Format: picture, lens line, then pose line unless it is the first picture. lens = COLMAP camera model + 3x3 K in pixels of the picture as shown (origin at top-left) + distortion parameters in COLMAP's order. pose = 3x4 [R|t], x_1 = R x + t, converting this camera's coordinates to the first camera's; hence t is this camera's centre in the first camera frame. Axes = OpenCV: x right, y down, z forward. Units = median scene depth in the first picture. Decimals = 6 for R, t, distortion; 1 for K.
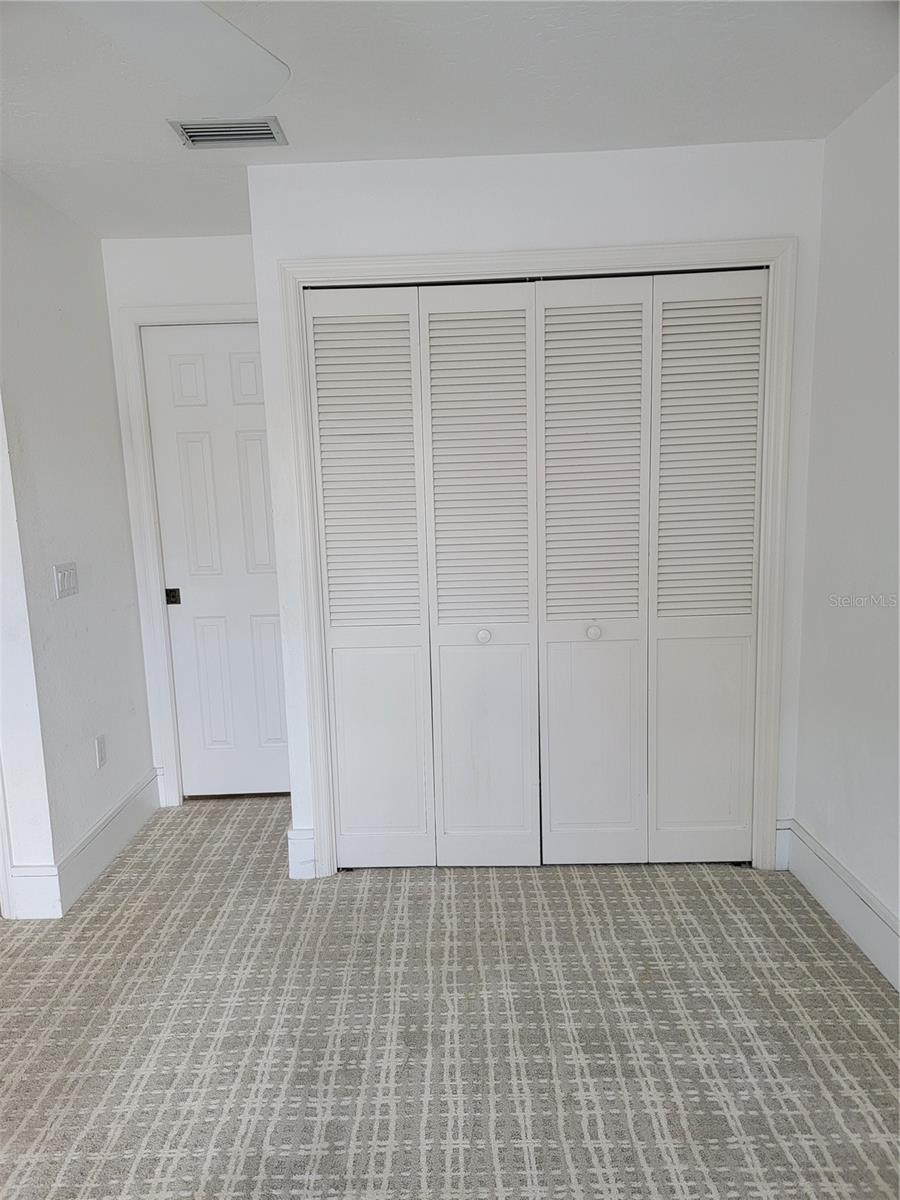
lens RADIAL K [[826.5, 0, 427.9], [0, 826.5, 601.6], [0, 0, 1]] dist [0.087997, -0.072348]
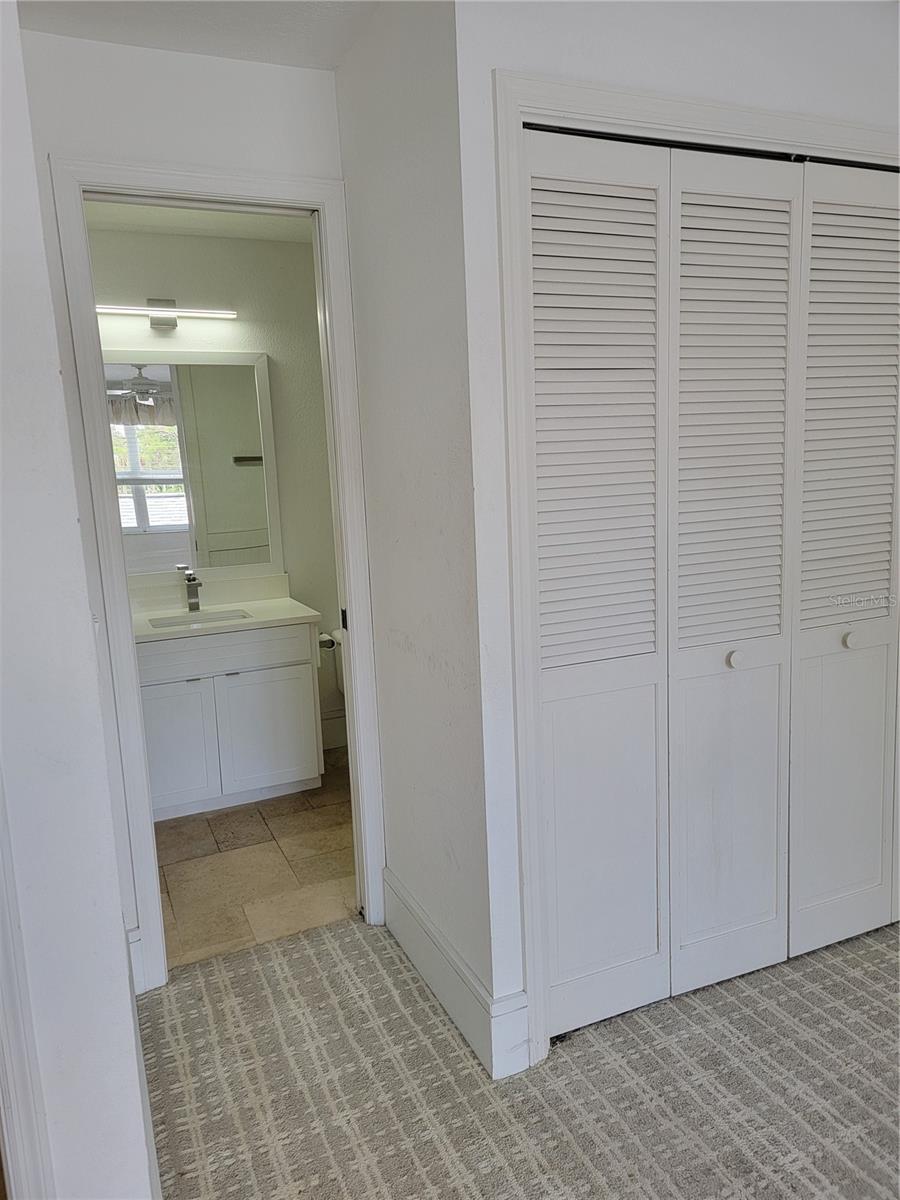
lens RADIAL K [[826.5, 0, 447.3], [0, 826.5, 596.9], [0, 0, 1]] dist [0.087997, -0.072348]
pose [[0.907240, -0.070149, 0.414721, -0.446271], [0.071289, 0.997374, 0.012753, -0.040429], [-0.414527, 0.017996, 0.909859, 0.447551]]
